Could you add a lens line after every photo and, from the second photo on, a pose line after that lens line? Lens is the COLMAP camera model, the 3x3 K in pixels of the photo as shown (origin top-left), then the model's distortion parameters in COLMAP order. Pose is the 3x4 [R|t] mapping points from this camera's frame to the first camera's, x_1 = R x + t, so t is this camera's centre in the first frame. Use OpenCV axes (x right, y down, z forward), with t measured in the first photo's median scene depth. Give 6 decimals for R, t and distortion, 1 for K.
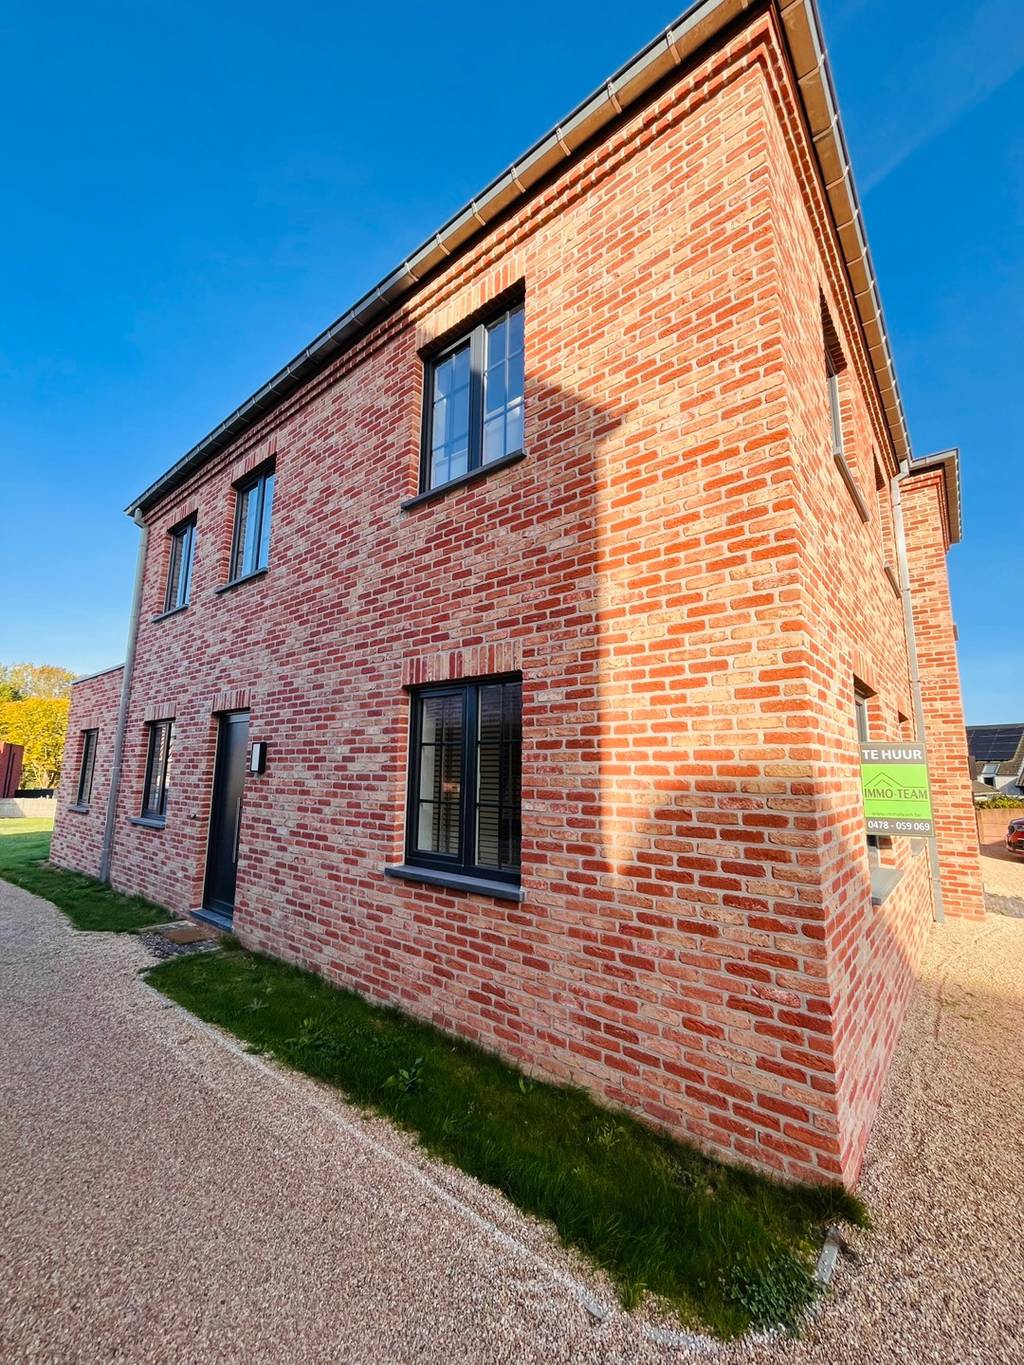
lens RADIAL K [[551.9, 0, 512.0], [0, 551.9, 682.5], [0, 0, 1]] dist [-0.005407, -0.000126]
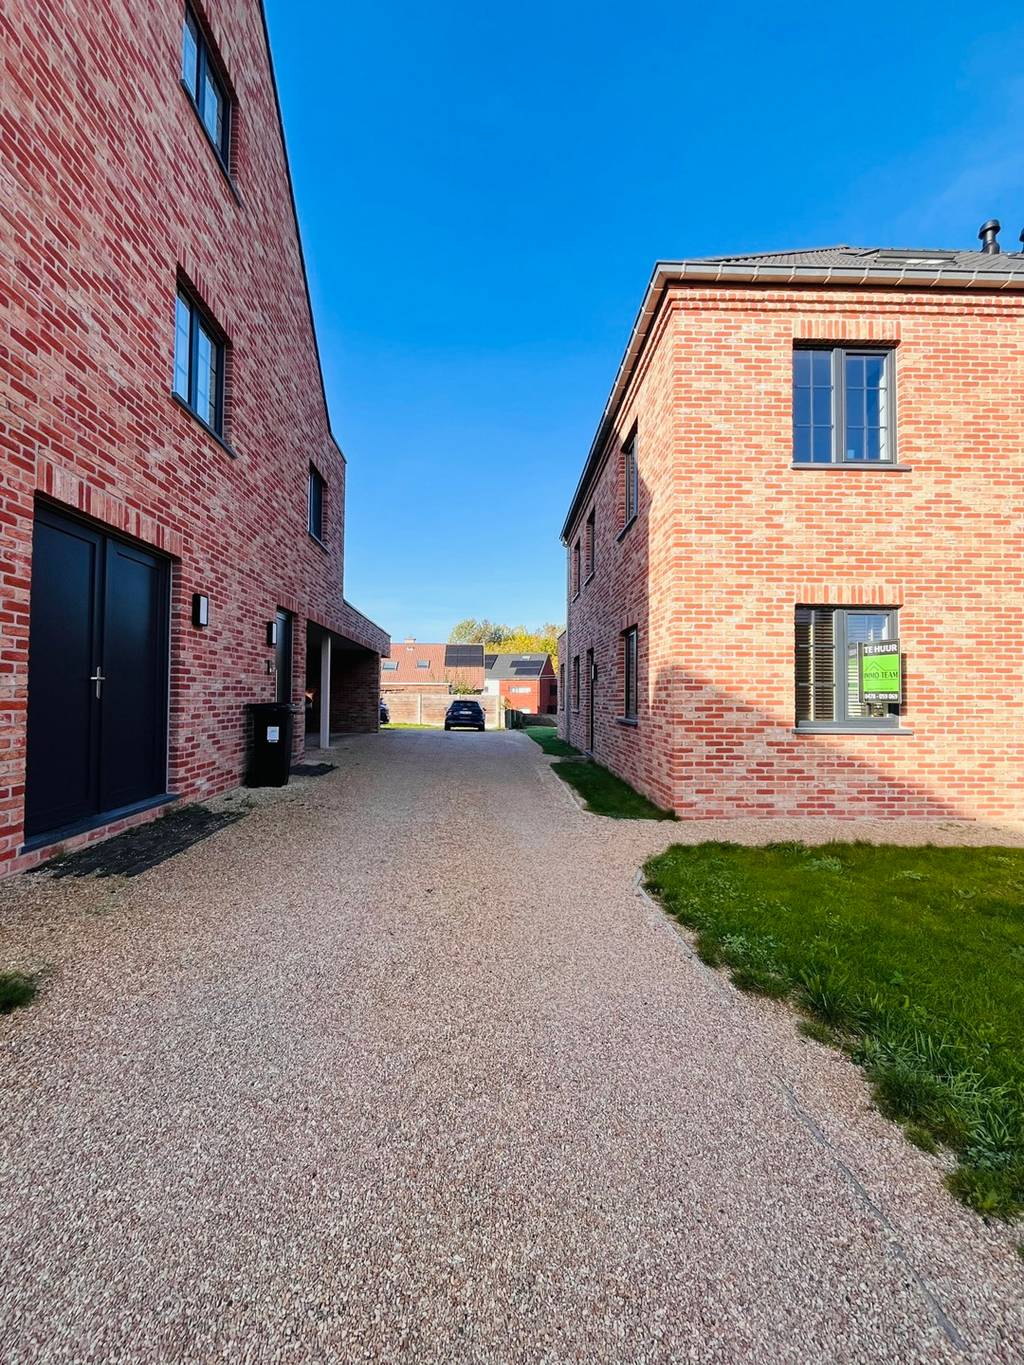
lens RADIAL K [[551.9, 0, 512.0], [0, 551.9, 682.5], [0, 0, 1]] dist [-0.005407, -0.000126]
pose [[0.649001, -0.025414, -0.760363, 0.751951], [0.119658, 0.990412, 0.069031, 0.000904], [0.751318, -0.135784, 0.645820, -0.444636]]
